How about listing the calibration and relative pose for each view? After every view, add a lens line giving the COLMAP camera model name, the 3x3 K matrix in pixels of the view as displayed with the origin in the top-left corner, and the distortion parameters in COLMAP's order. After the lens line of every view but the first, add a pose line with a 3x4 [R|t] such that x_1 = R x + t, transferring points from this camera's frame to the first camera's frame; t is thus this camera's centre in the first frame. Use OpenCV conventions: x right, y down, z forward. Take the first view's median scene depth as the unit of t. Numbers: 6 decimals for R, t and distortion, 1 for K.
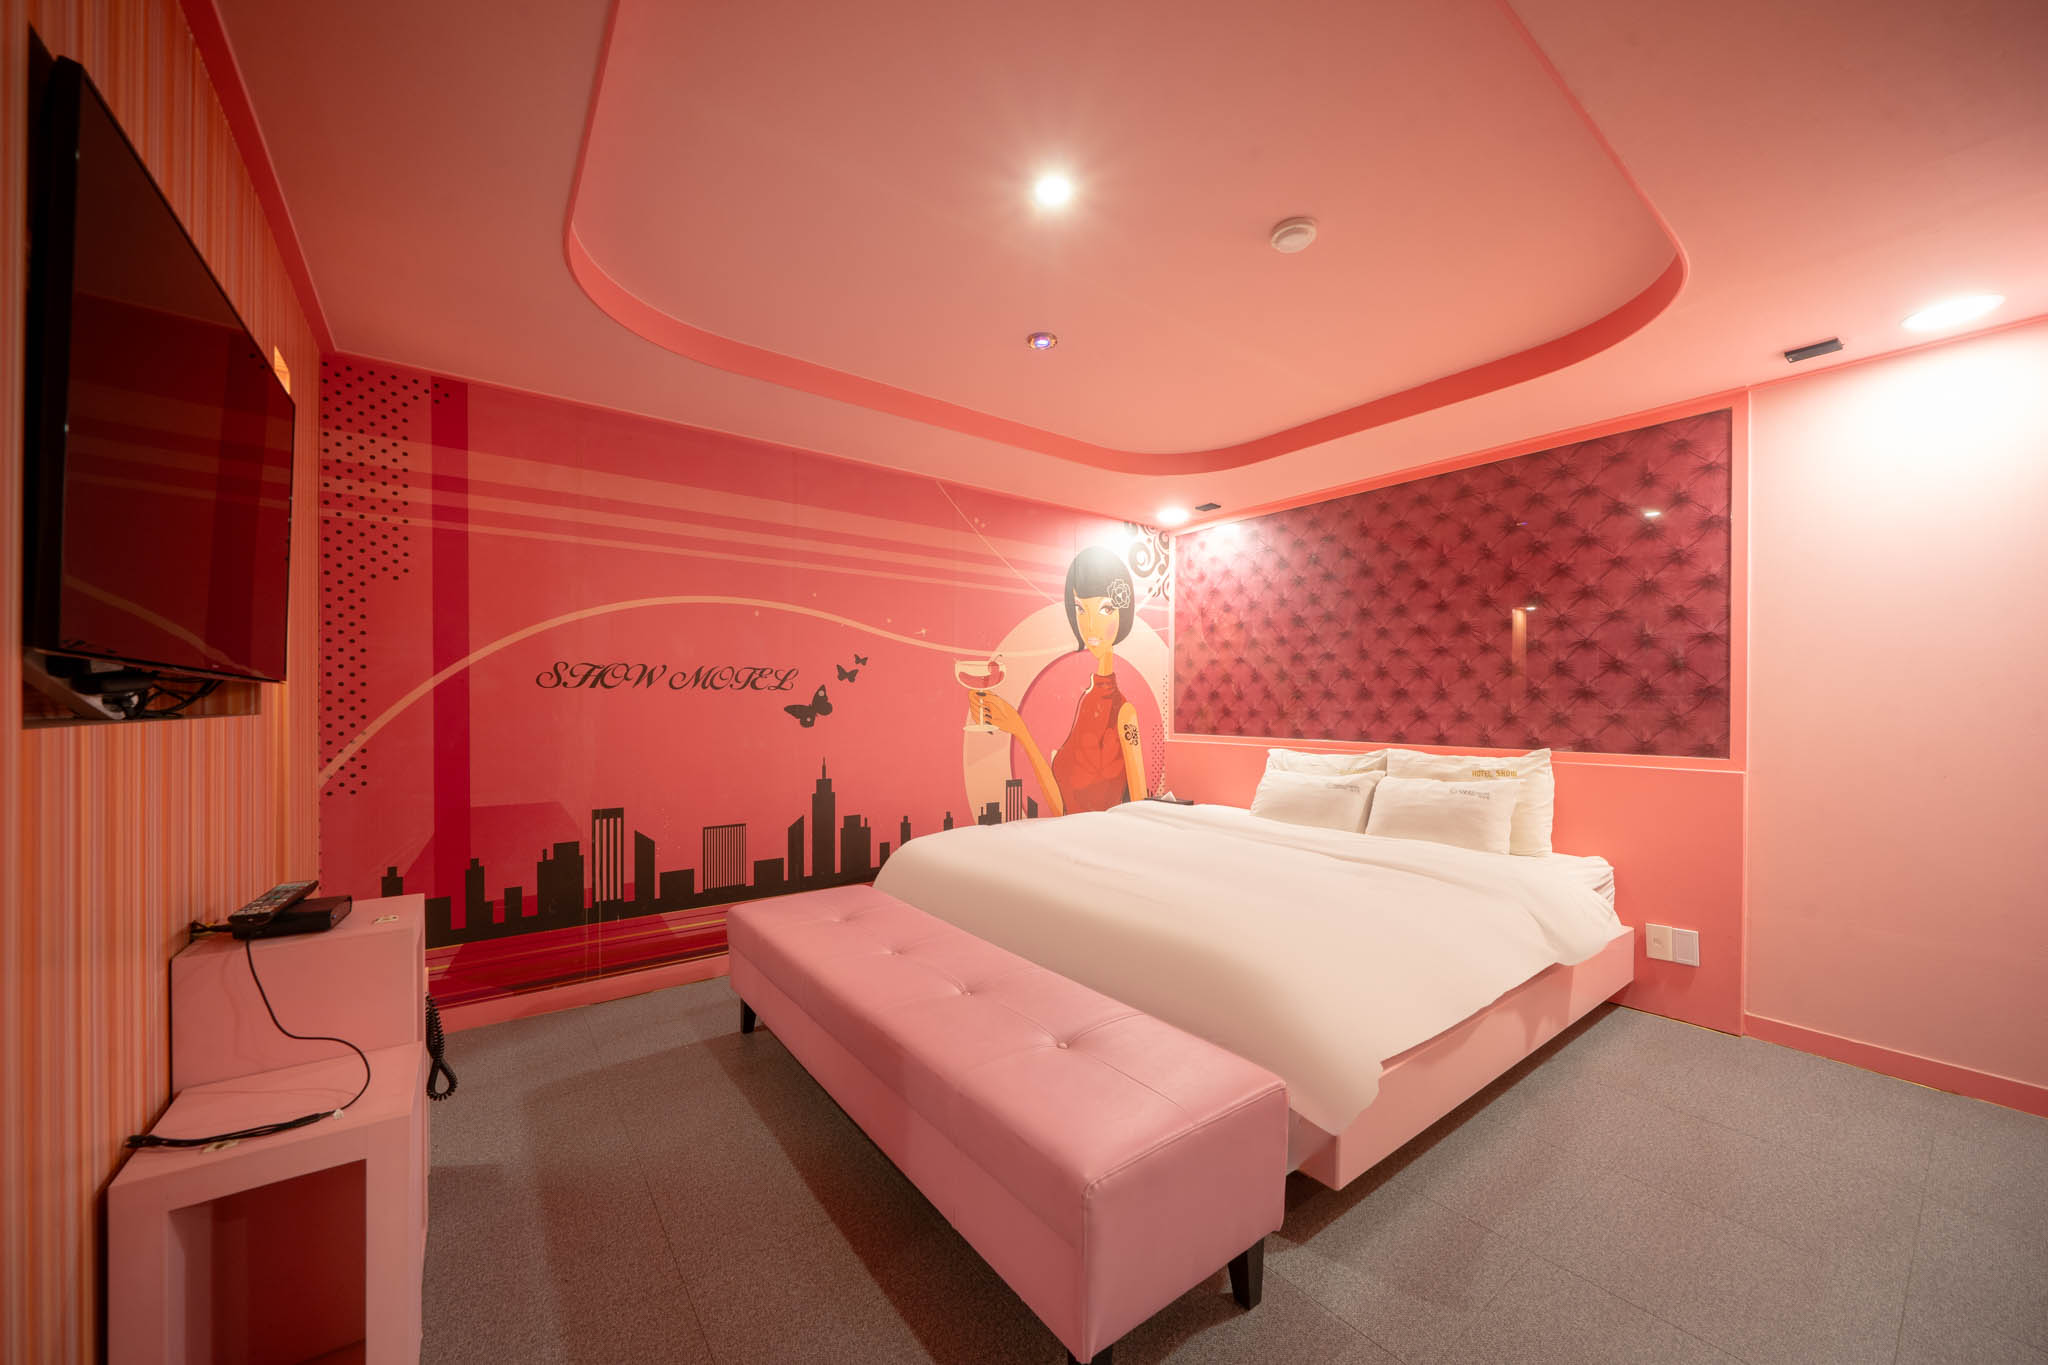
lens RADIAL K [[743.7, 0, 1019.2], [0, 743.7, 688.8], [0, 0, 1]] dist [0.000314, -0.000072]
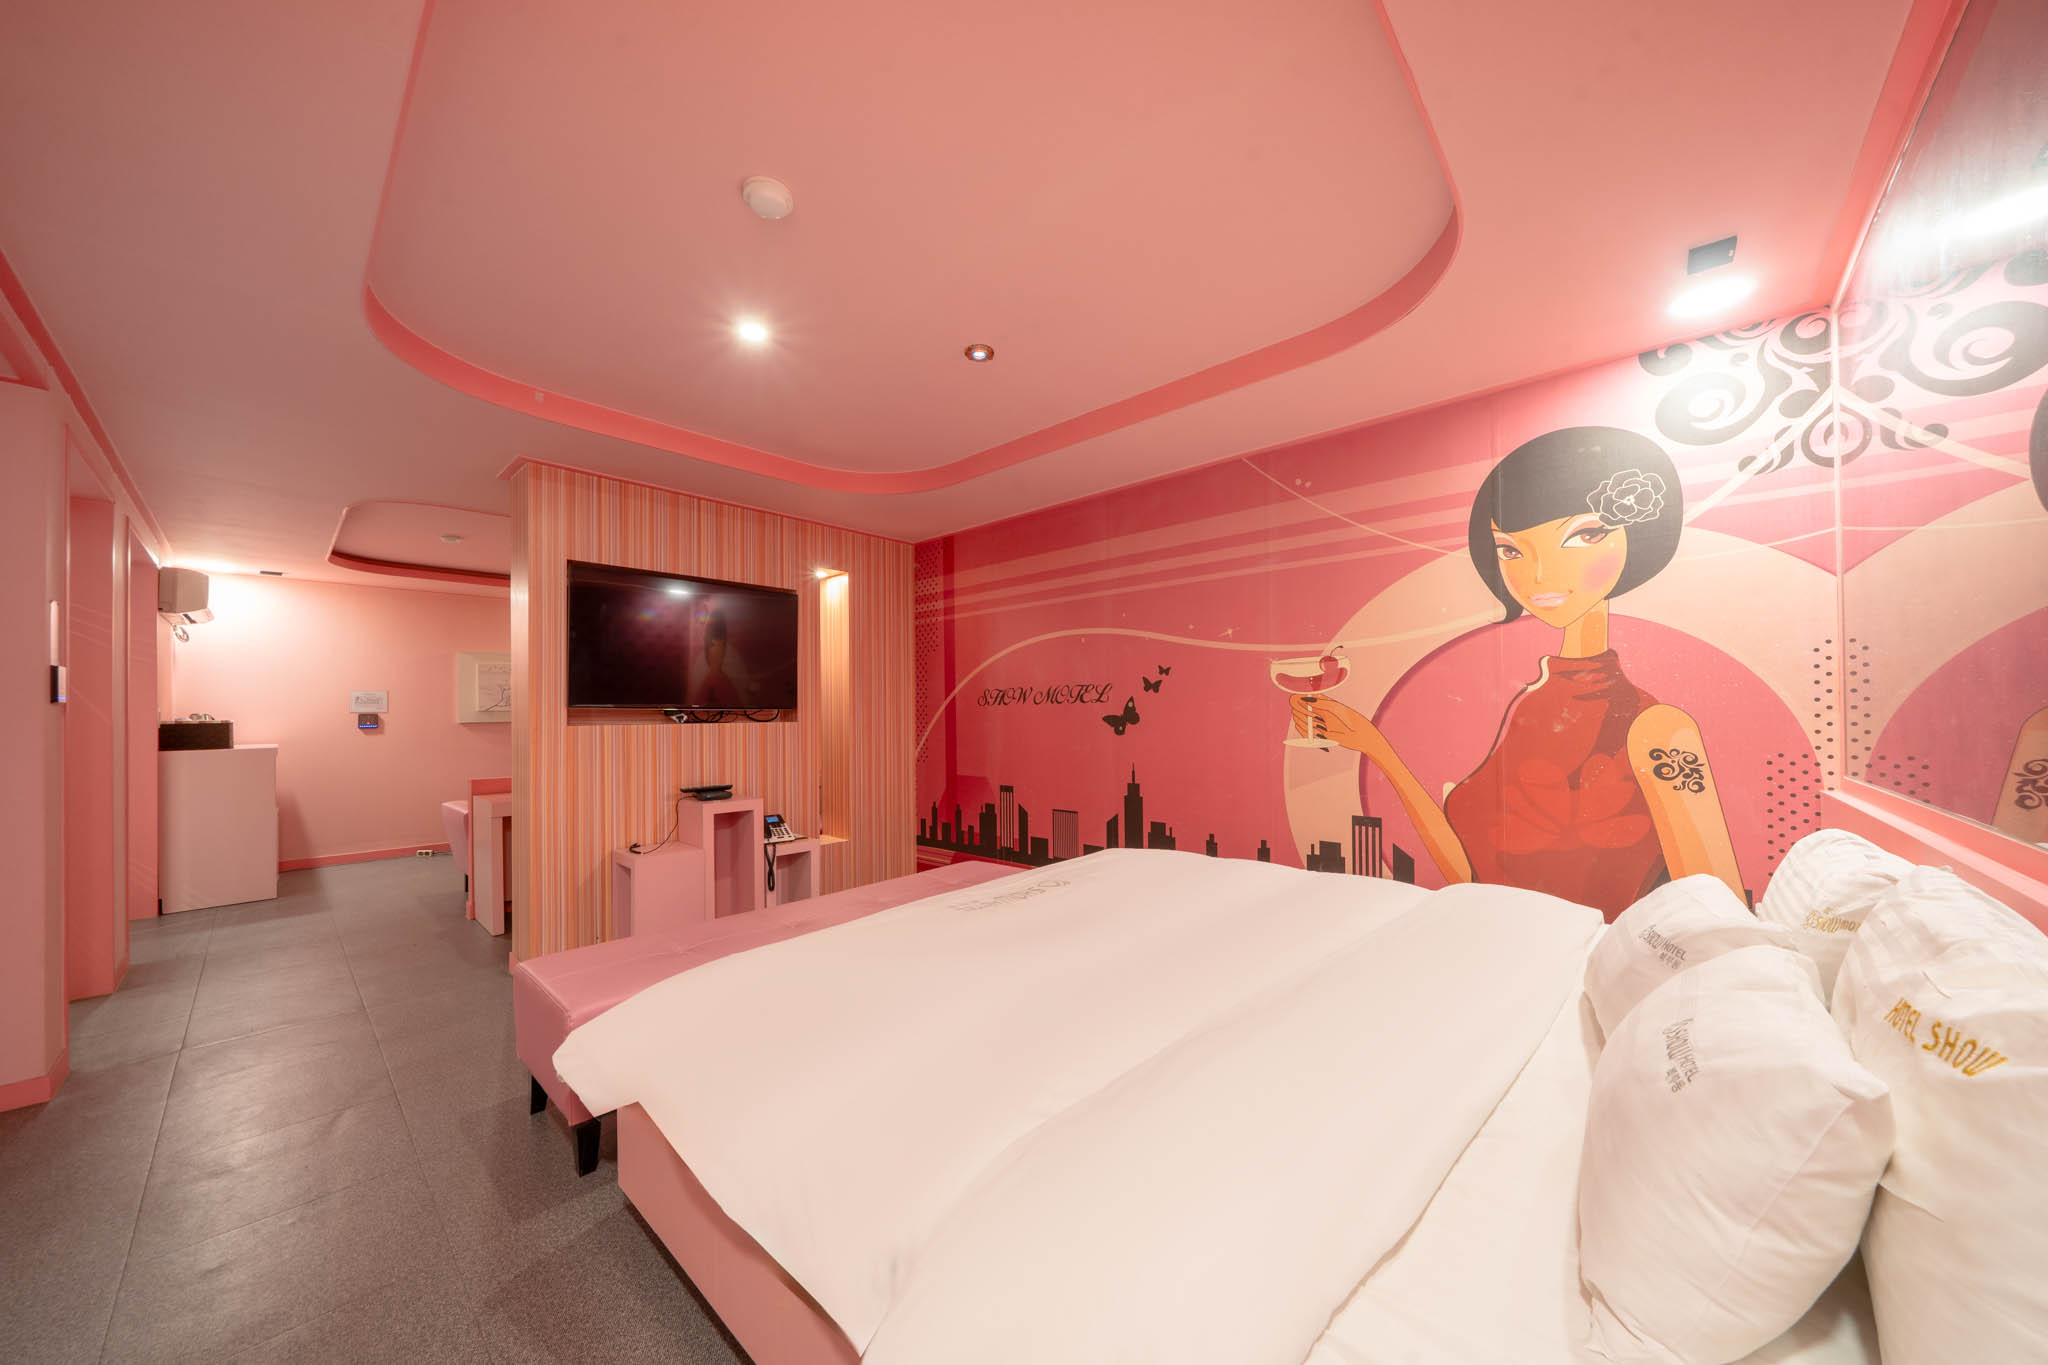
lens RADIAL K [[708.8, 0, 1032.2], [0, 708.8, 701.1], [0, 0, 1]] dist [0.000079, -0.000017]
pose [[0.187918, -0.033565, -0.981611, 0.626890], [0.017756, 0.999369, -0.030773, 0.026686], [0.982024, -0.011647, 0.188395, 0.572539]]
